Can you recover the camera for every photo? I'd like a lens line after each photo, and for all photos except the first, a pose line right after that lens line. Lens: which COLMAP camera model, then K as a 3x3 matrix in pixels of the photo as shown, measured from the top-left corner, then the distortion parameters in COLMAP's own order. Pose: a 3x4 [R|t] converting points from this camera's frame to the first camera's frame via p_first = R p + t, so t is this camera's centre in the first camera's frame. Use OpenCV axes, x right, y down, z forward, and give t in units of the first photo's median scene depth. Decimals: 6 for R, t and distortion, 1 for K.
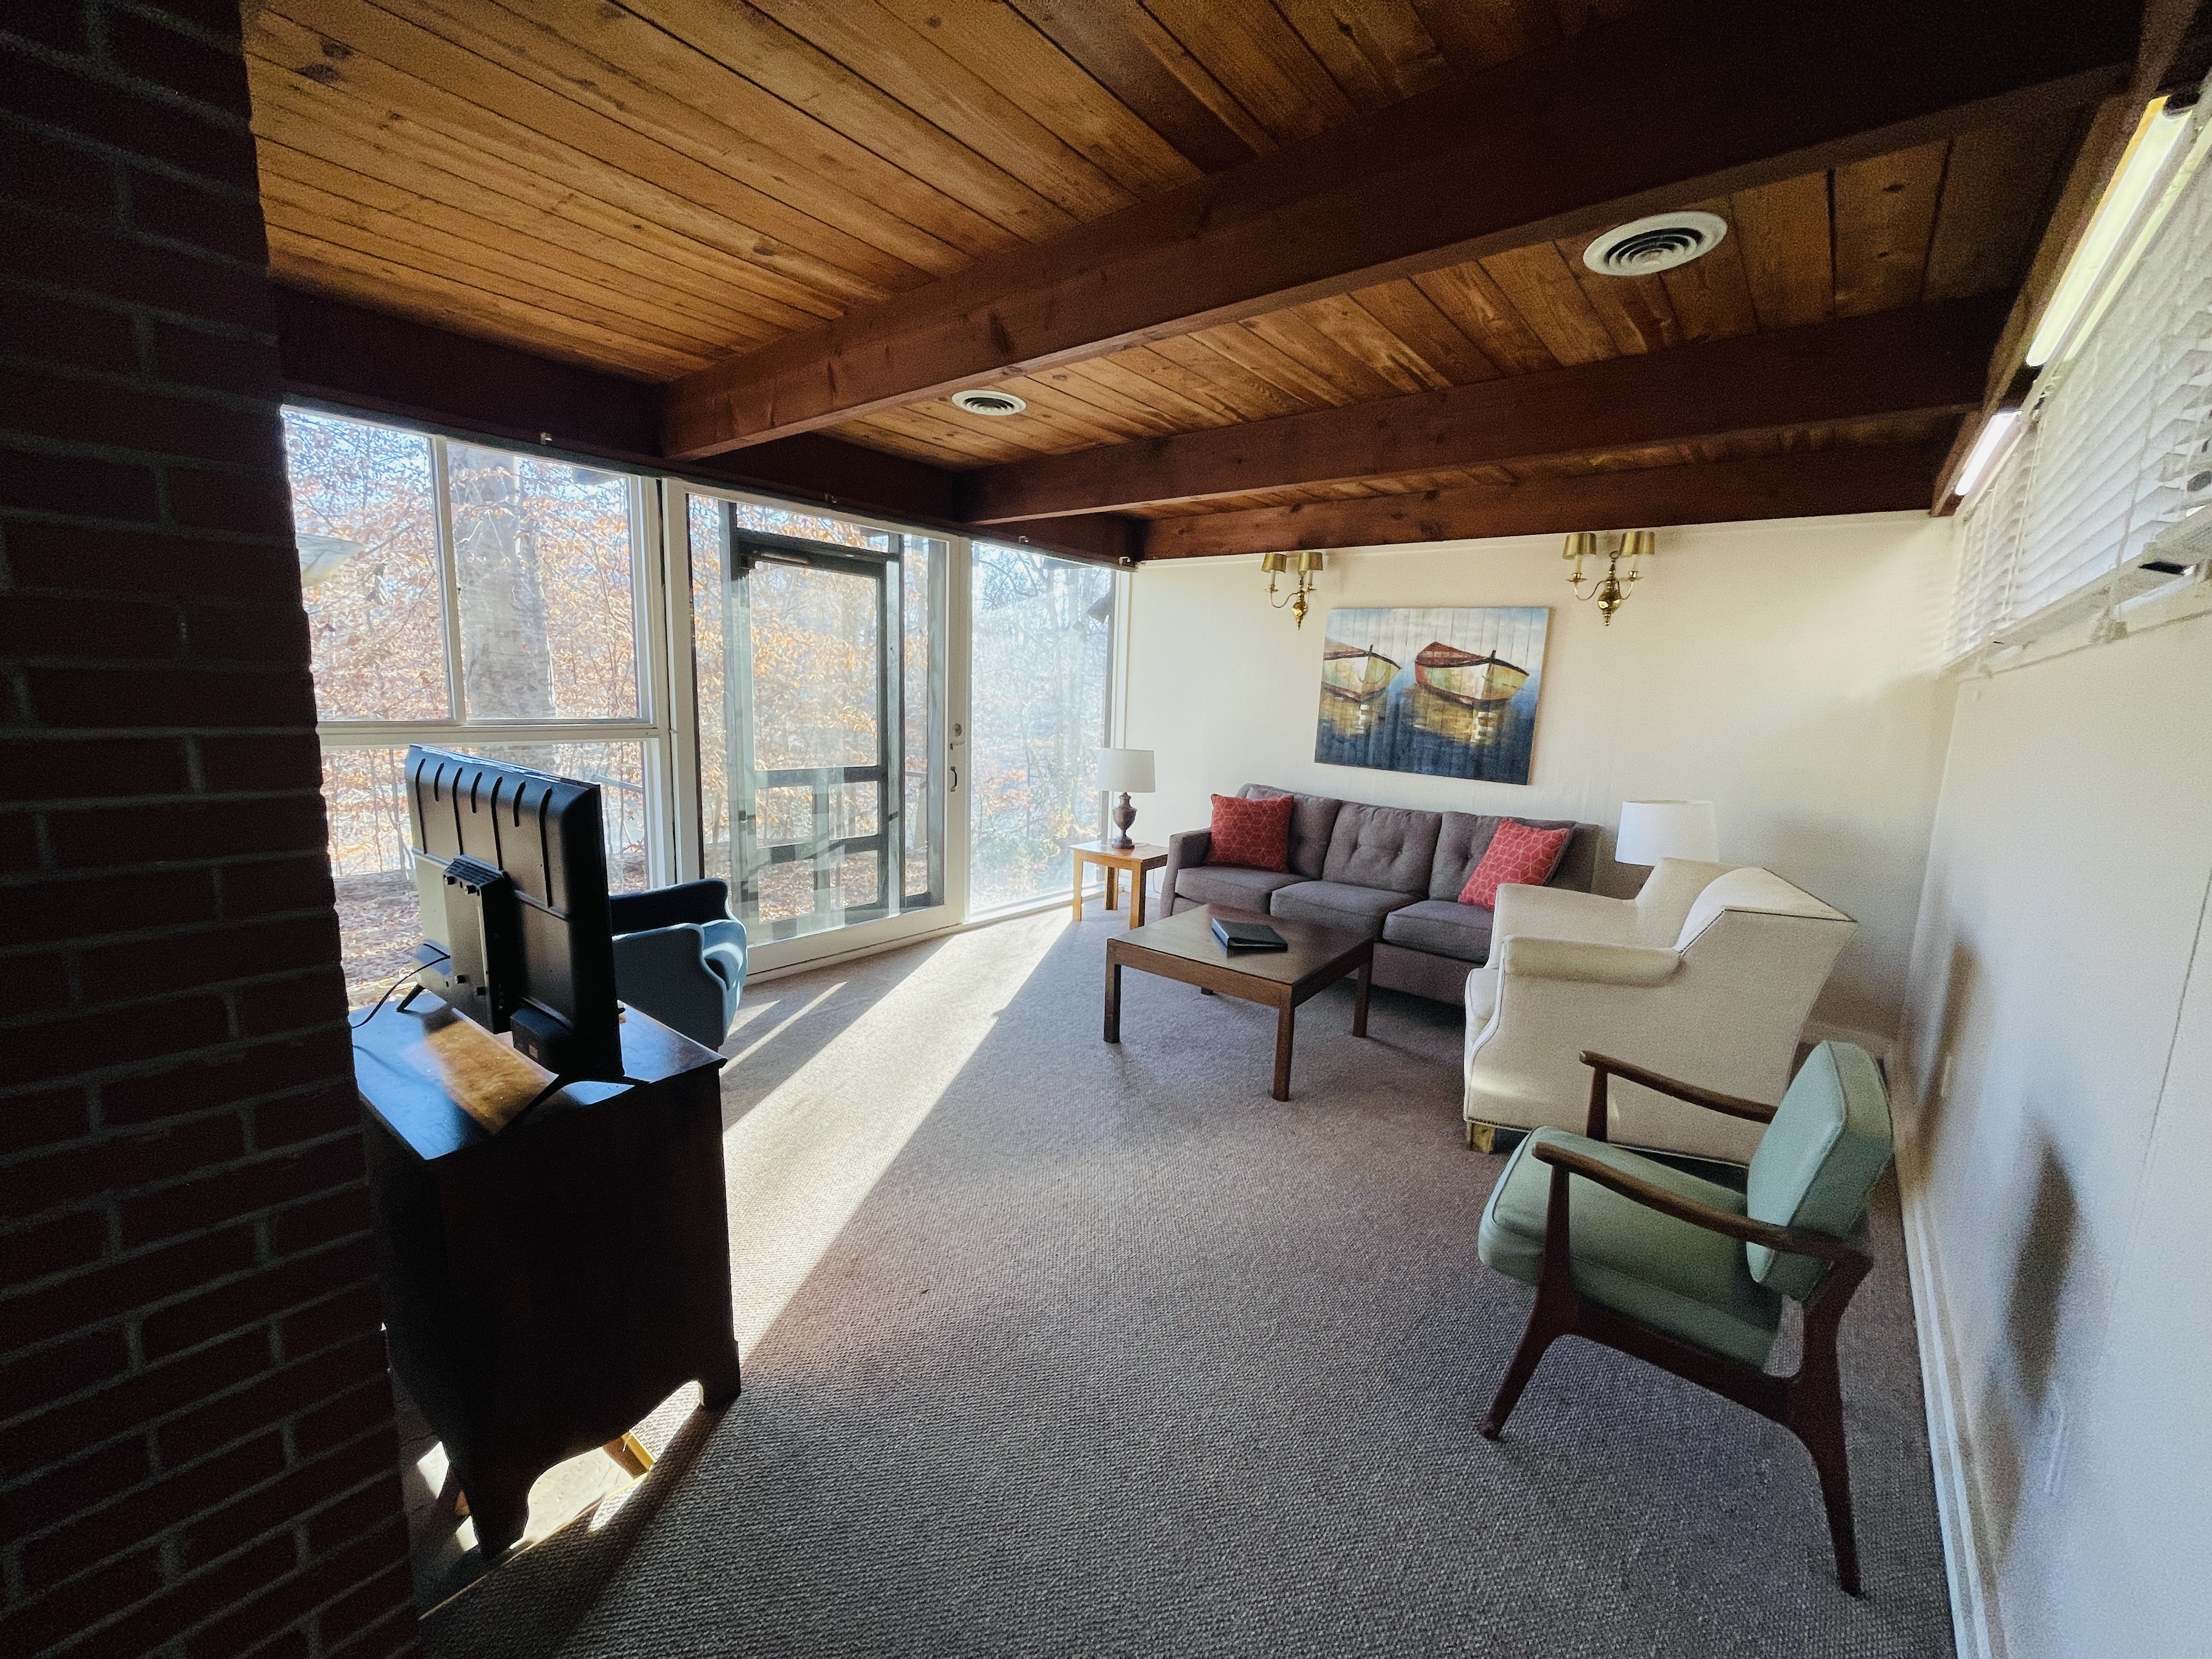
lens RADIAL K [[891.7, 0, 1107.0], [0, 891.7, 825.6], [0, 0, 1]] dist [-0.003918, -0.000324]
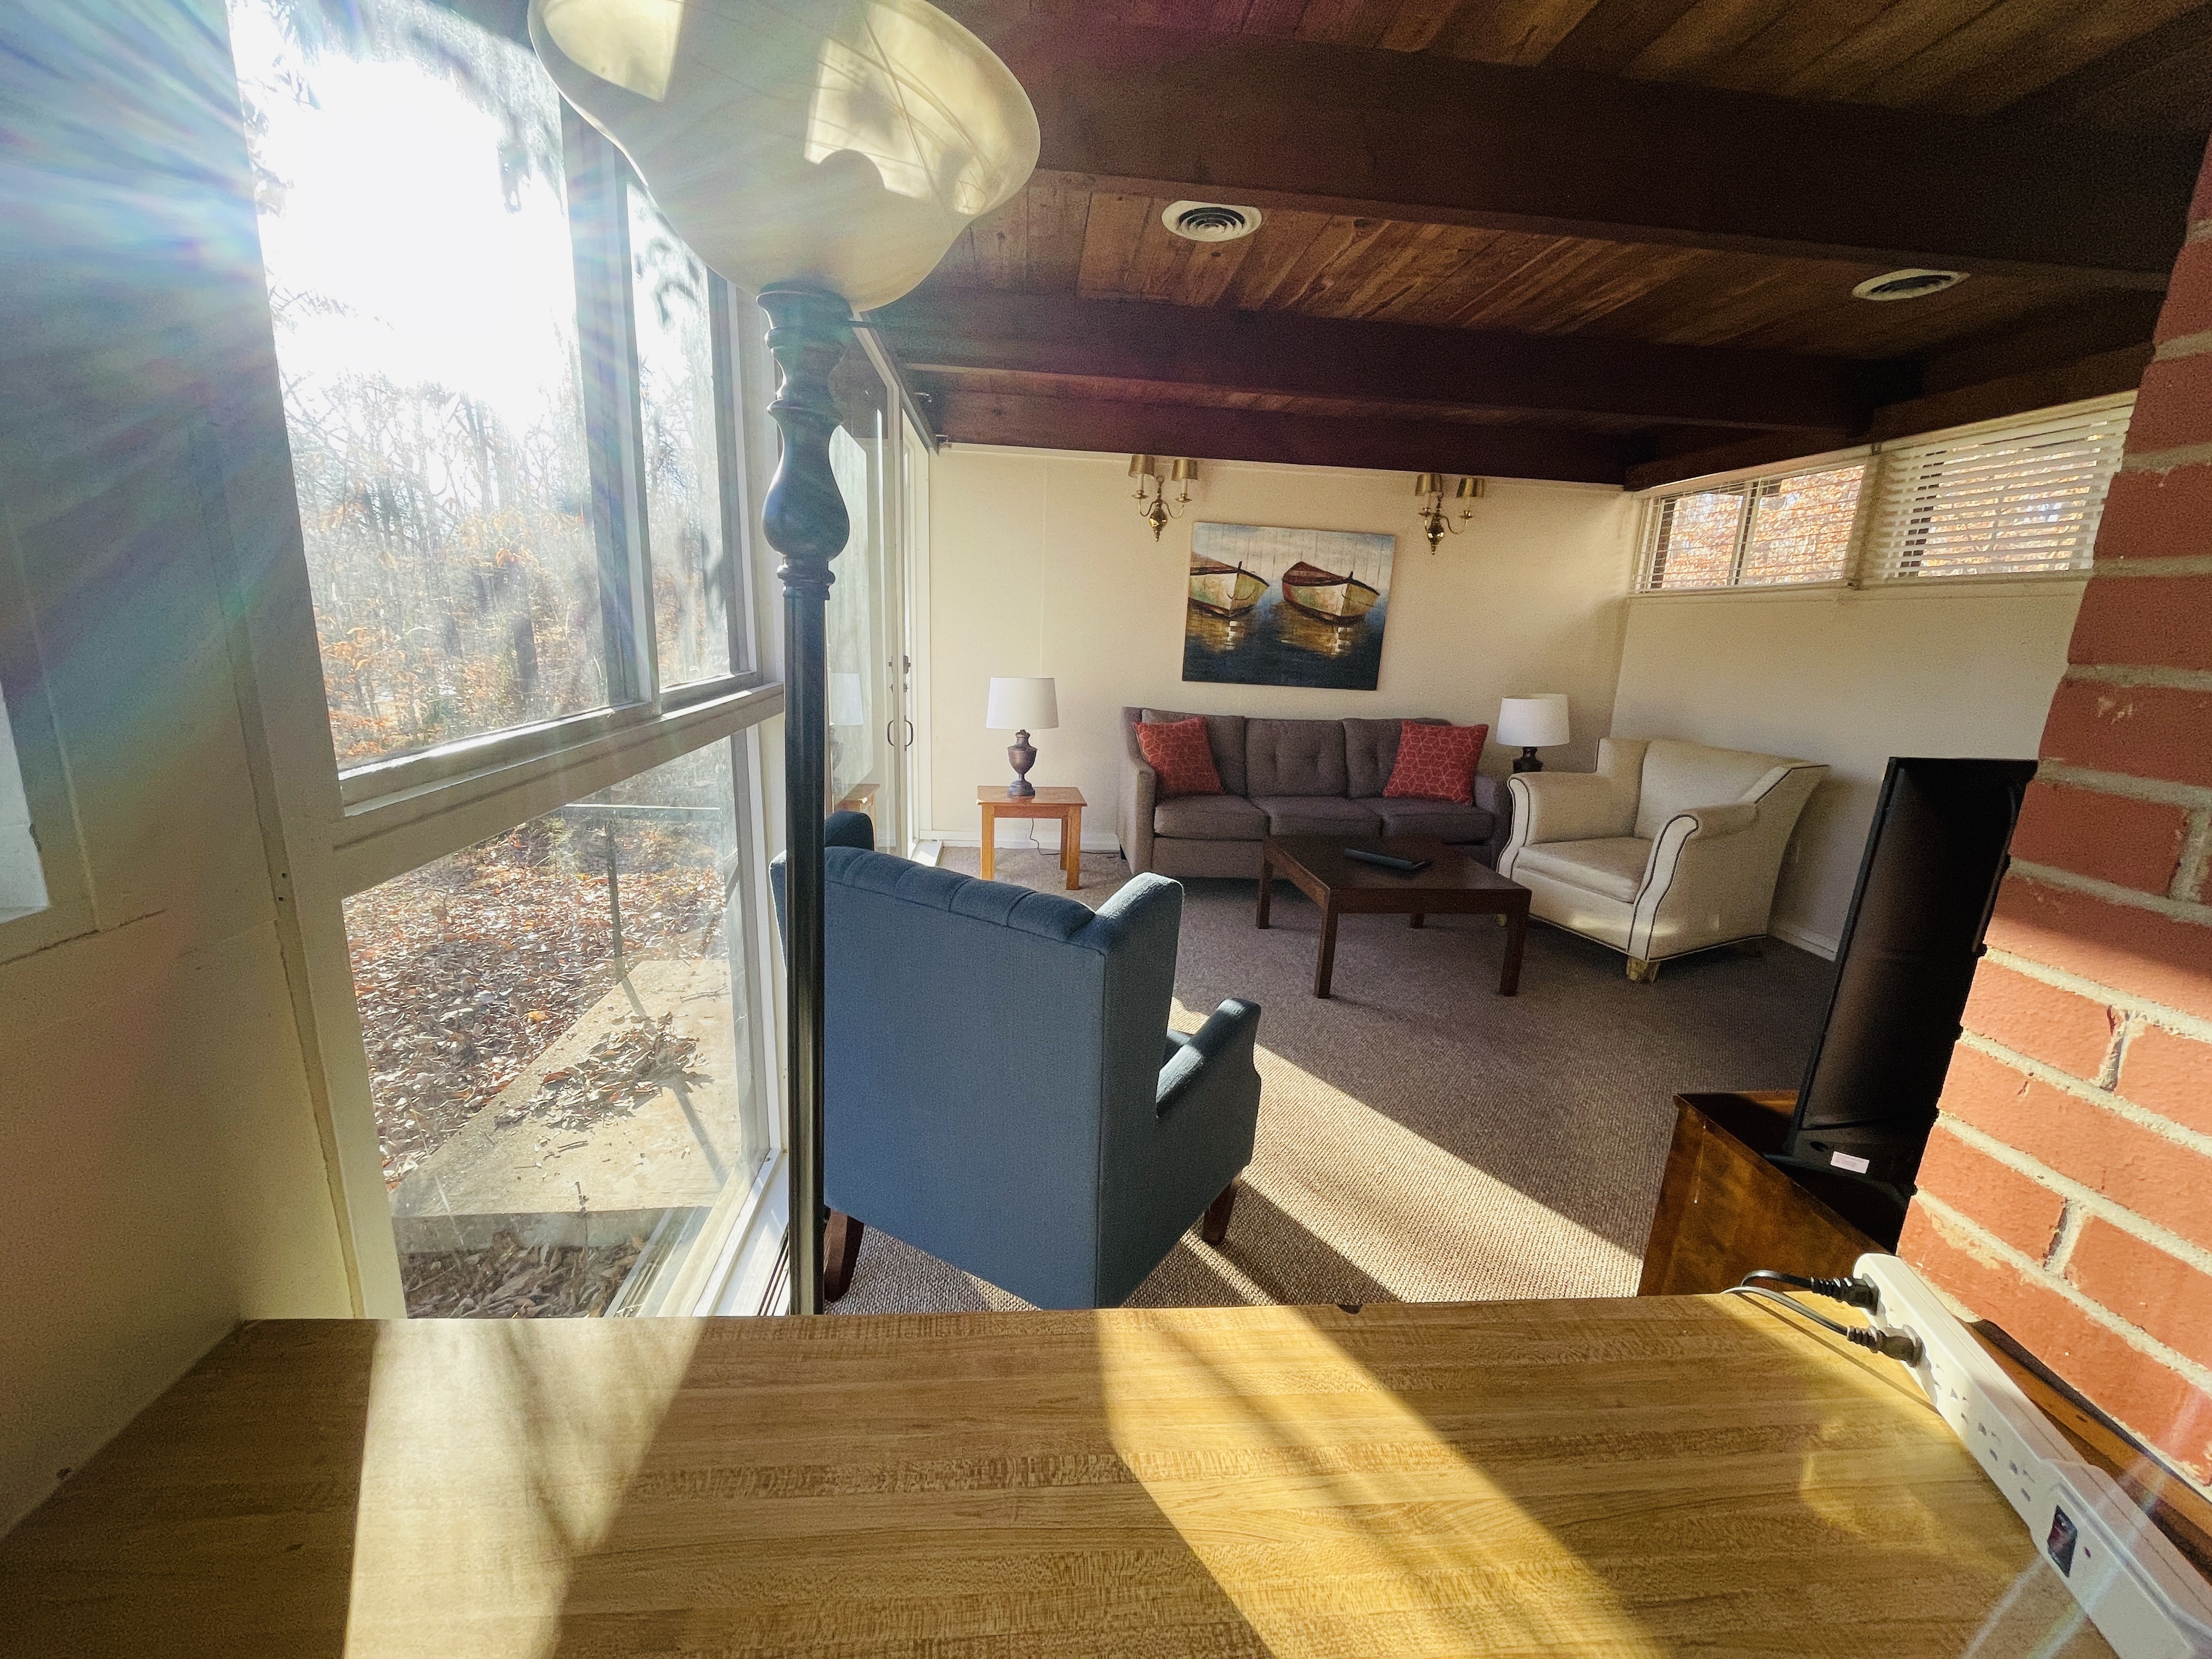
lens RADIAL K [[891.7, 0, 1107.0], [0, 891.7, 825.6], [0, 0, 1]] dist [-0.003918, -0.000324]
pose [[0.711119, -0.169041, 0.682448, -0.590809], [0.097309, 0.984988, 0.142582, -0.068849], [-0.696305, -0.034984, 0.716893, 0.384014]]
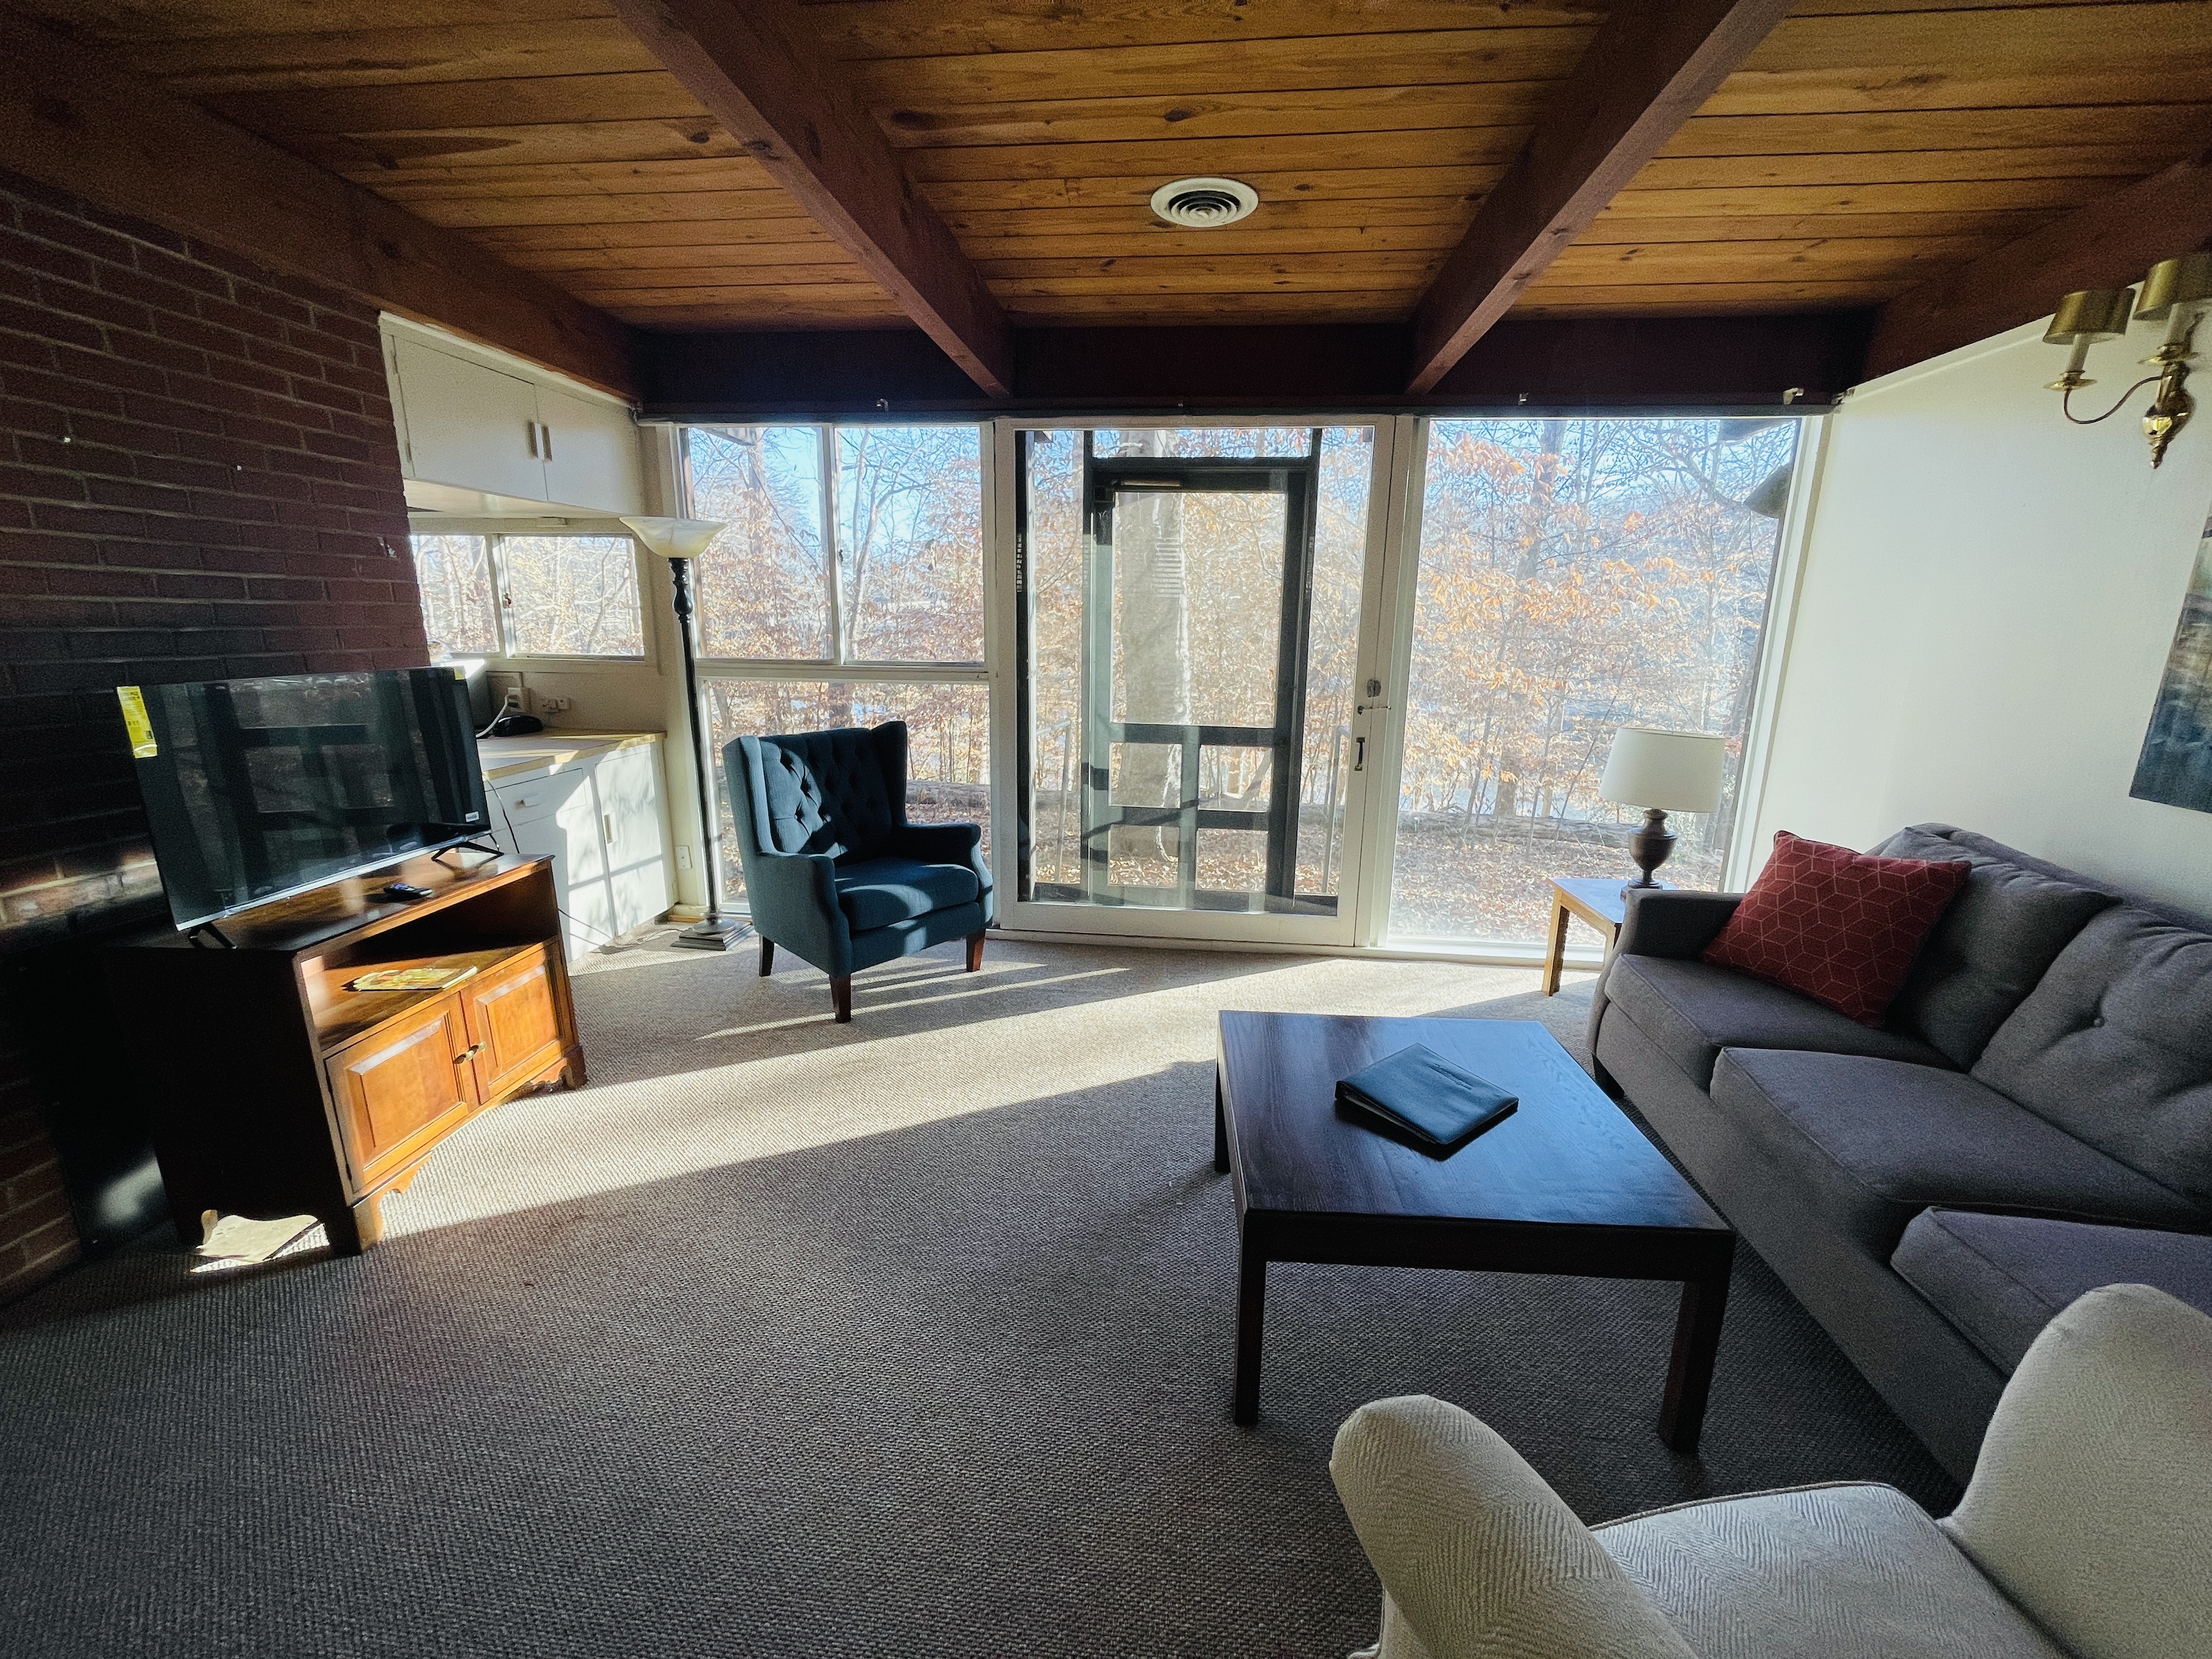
lens RADIAL K [[891.7, 0, 1107.0], [0, 891.7, 825.6], [0, 0, 1]] dist [-0.003918, -0.000324]
pose [[0.543925, 0.155081, -0.824679, 0.352344], [-0.125478, 0.986756, 0.102800, -0.045628], [0.829700, 0.047564, 0.556180, 0.433011]]
